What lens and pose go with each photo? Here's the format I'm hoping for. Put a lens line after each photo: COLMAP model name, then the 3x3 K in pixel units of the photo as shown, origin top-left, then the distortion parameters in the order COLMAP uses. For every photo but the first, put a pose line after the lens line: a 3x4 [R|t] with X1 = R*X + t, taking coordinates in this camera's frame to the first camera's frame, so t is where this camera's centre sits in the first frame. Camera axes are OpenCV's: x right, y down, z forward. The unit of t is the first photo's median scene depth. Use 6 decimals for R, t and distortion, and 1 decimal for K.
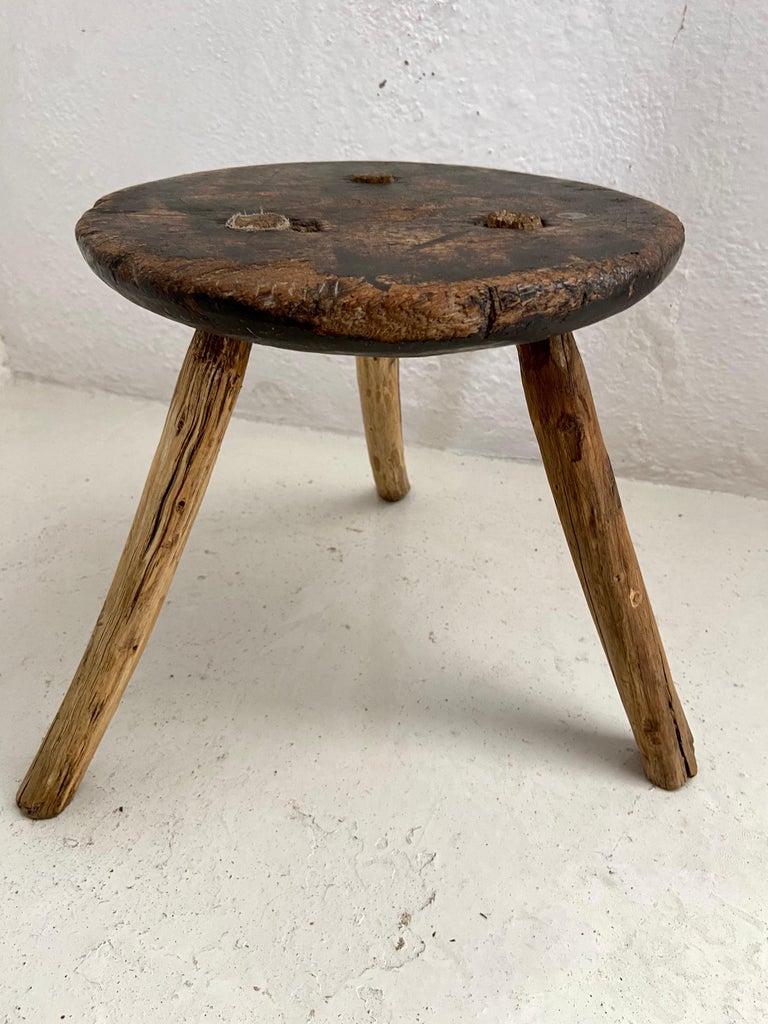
lens RADIAL K [[802.4, 0, 375.6], [0, 802.4, 516.7], [0, 0, 1]] dist [0.108382, -0.170394]
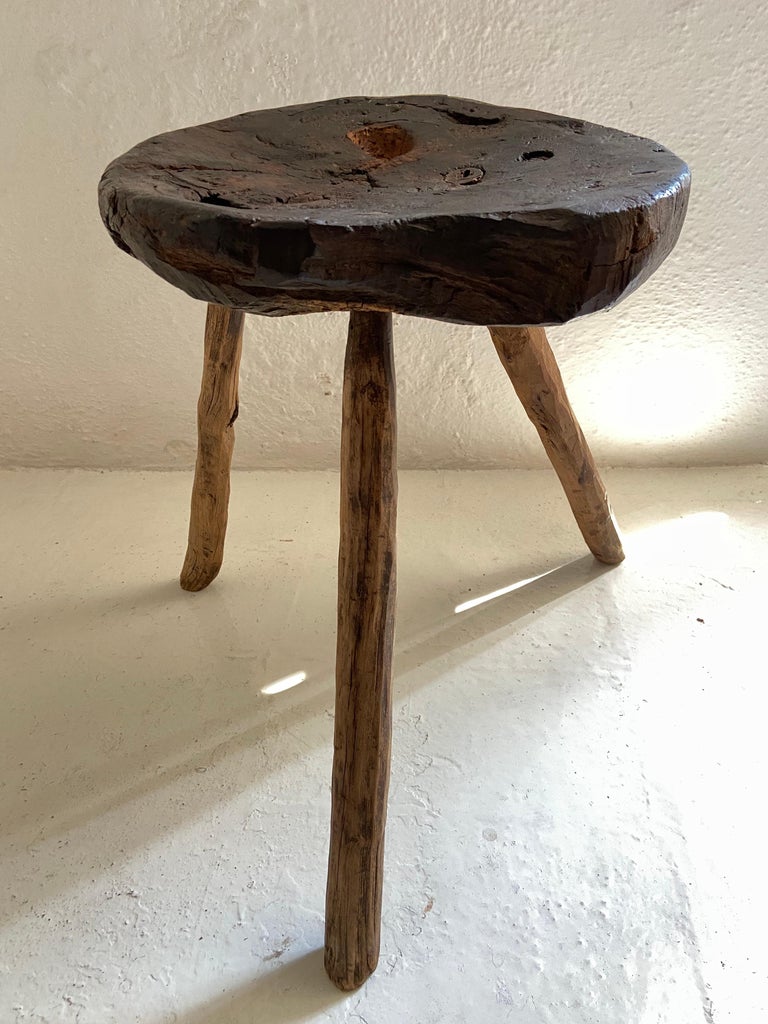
lens RADIAL K [[802.4, 0, 383.1], [0, 802.4, 515.7], [0, 0, 1]] dist [0.108382, -0.170394]
pose [[0.943392, -0.184961, 0.275319, -0.245778], [0.180519, 0.982690, 0.041619, -0.053962], [-0.278252, 0.010437, 0.960452, -0.389070]]
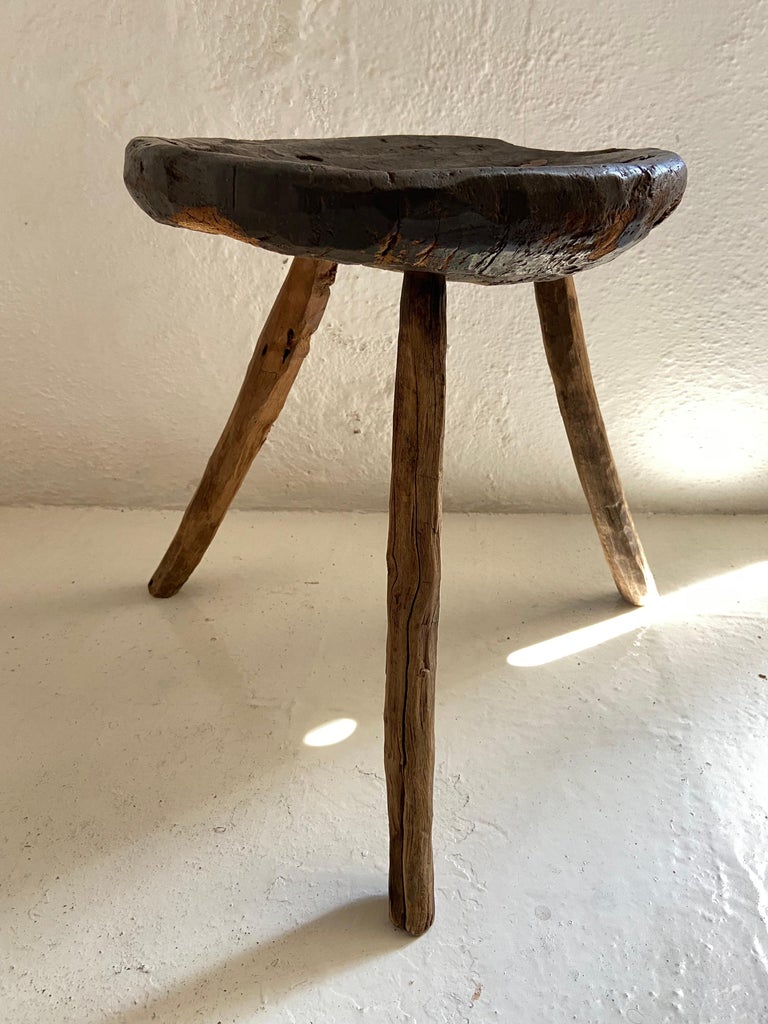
lens RADIAL K [[802.4, 0, 374.2], [0, 802.4, 510.1], [0, 0, 1]] dist [0.108382, -0.170394]
pose [[0.952551, -0.149911, 0.264901, -0.263271], [0.165653, 0.985452, -0.037987, -0.034544], [-0.255353, 0.080066, 0.963527, -0.314033]]
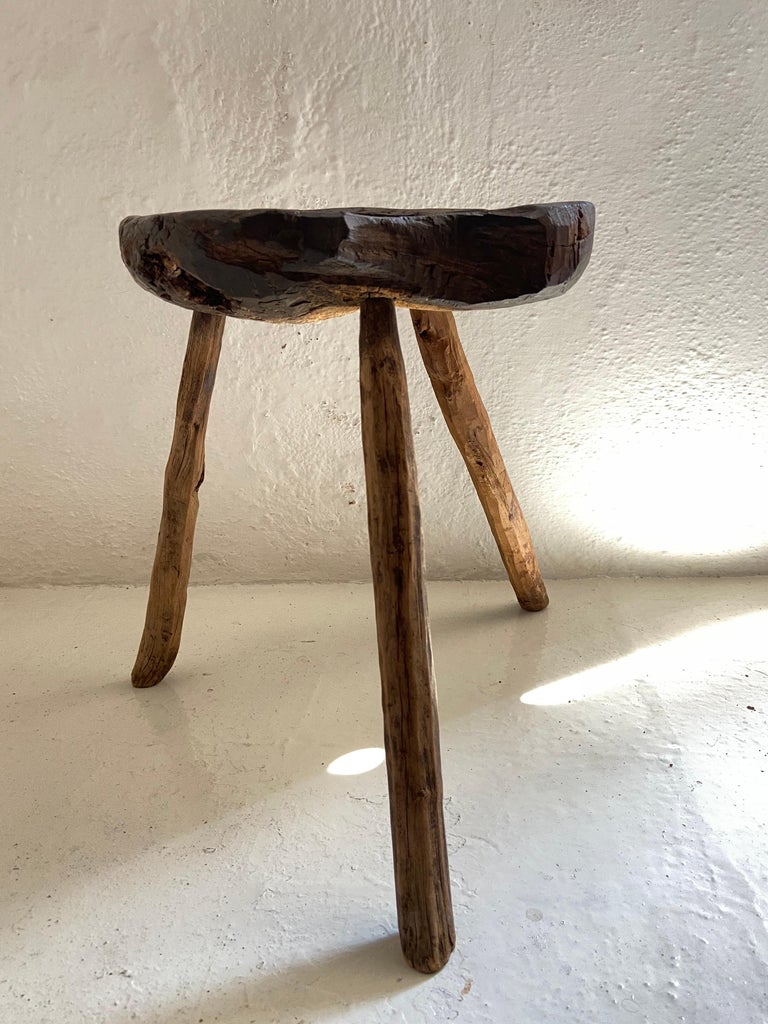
lens RADIAL K [[802.4, 0, 378.8], [0, 802.4, 502.9], [0, 0, 1]] dist [0.108382, -0.170394]
pose [[0.952120, -0.115570, 0.283040, -0.272350], [0.185085, 0.954759, -0.232762, 0.132902], [-0.243335, 0.274003, 0.930435, -0.358364]]
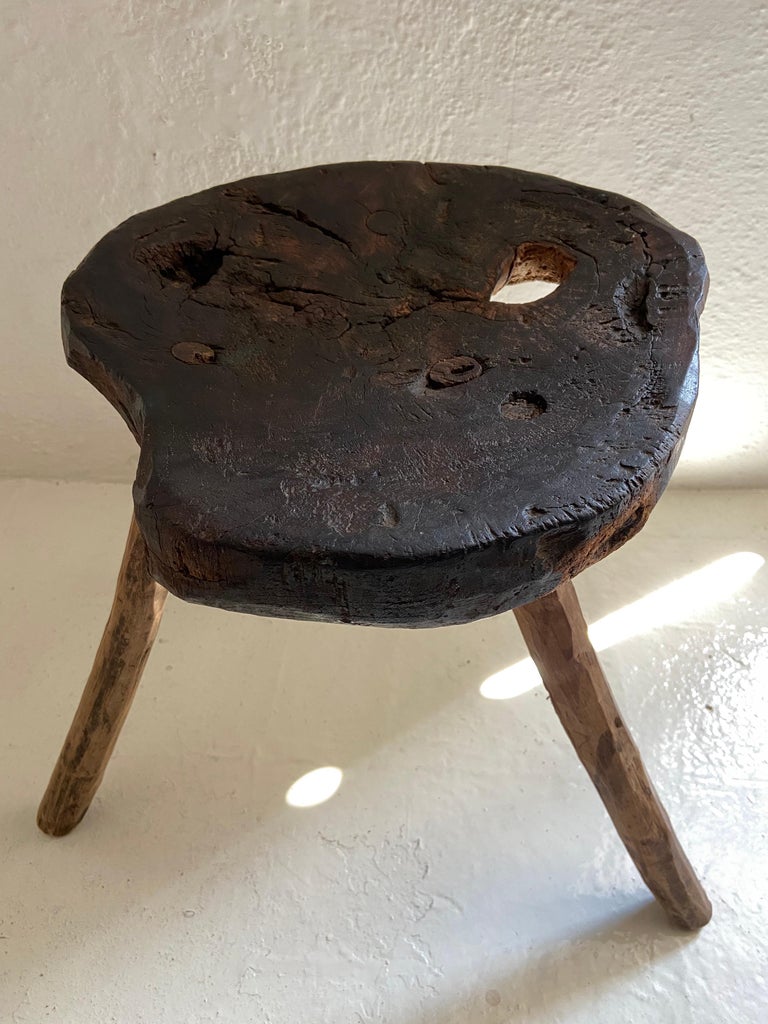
lens RADIAL K [[802.4, 0, 383.6], [0, 802.4, 516.5], [0, 0, 1]] dist [0.108382, -0.170394]
pose [[0.933235, -0.228144, 0.277530, -0.186240], [0.156378, 0.953426, 0.257923, -0.396641], [-0.323448, -0.197303, 0.925447, -0.222531]]
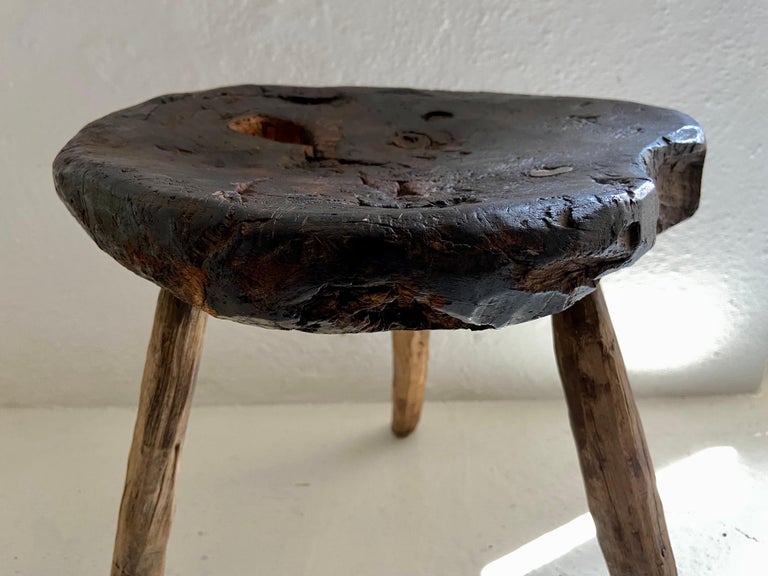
lens RADIAL K [[601.8, 0, 383.0], [0, 601.8, 276.8], [0, 0, 1]] dist [0.108382, -0.170394]
pose [[0.942934, -0.154750, 0.294834, -0.152416], [0.197670, 0.972691, -0.121647, -0.182583], [-0.267958, 0.172985, 0.947774, -0.110960]]
